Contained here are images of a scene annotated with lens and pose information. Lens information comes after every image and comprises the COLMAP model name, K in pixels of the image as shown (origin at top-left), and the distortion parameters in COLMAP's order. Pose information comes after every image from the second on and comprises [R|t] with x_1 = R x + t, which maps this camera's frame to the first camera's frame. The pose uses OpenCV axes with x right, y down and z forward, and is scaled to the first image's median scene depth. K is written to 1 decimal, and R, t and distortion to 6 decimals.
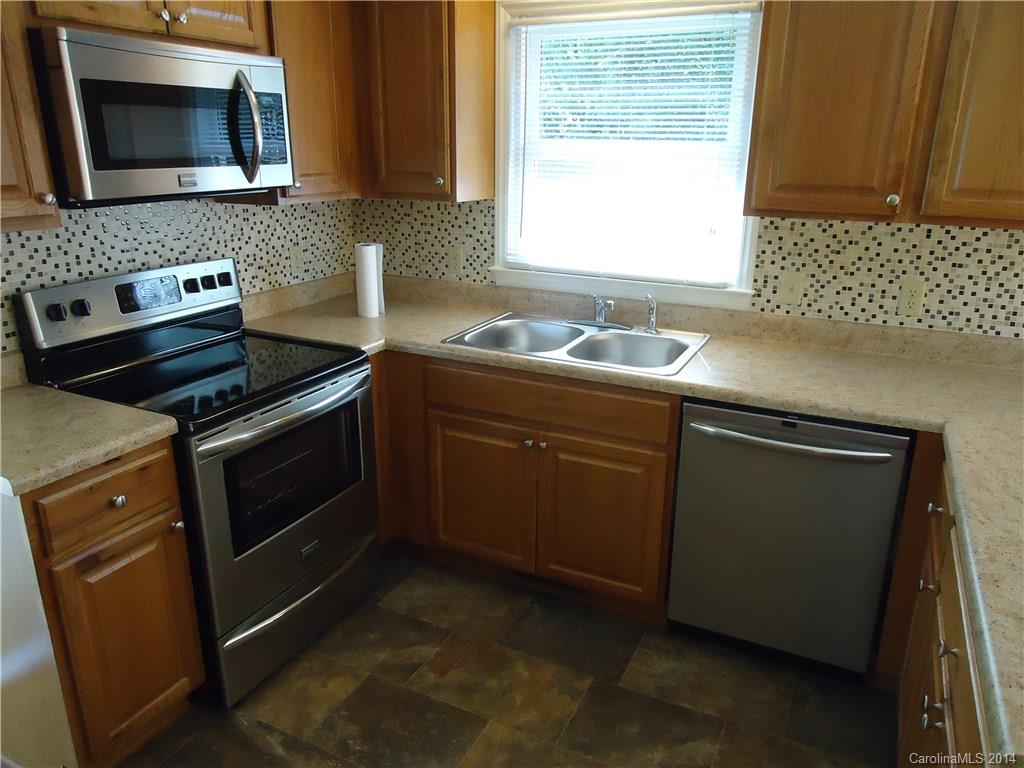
lens RADIAL K [[739.3, 0, 512.0], [0, 739.3, 384.0], [0, 0, 1]] dist [-0.013999, 0.007682]
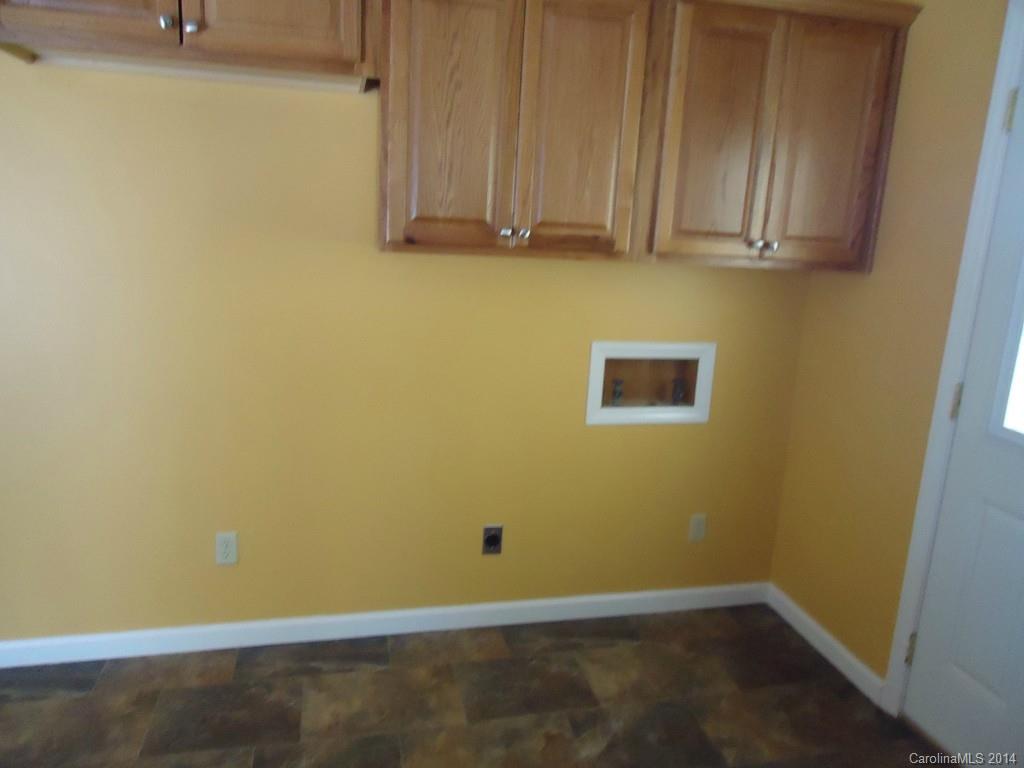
lens RADIAL K [[739.3, 0, 512.0], [0, 739.3, 384.0], [0, 0, 1]] dist [-0.013999, 0.007682]
pose [[-0.770008, 0.092241, -0.631332, 0.486255], [-0.253785, 0.863572, 0.435703, -0.390408], [0.585390, 0.495717, -0.641548, 1.329482]]
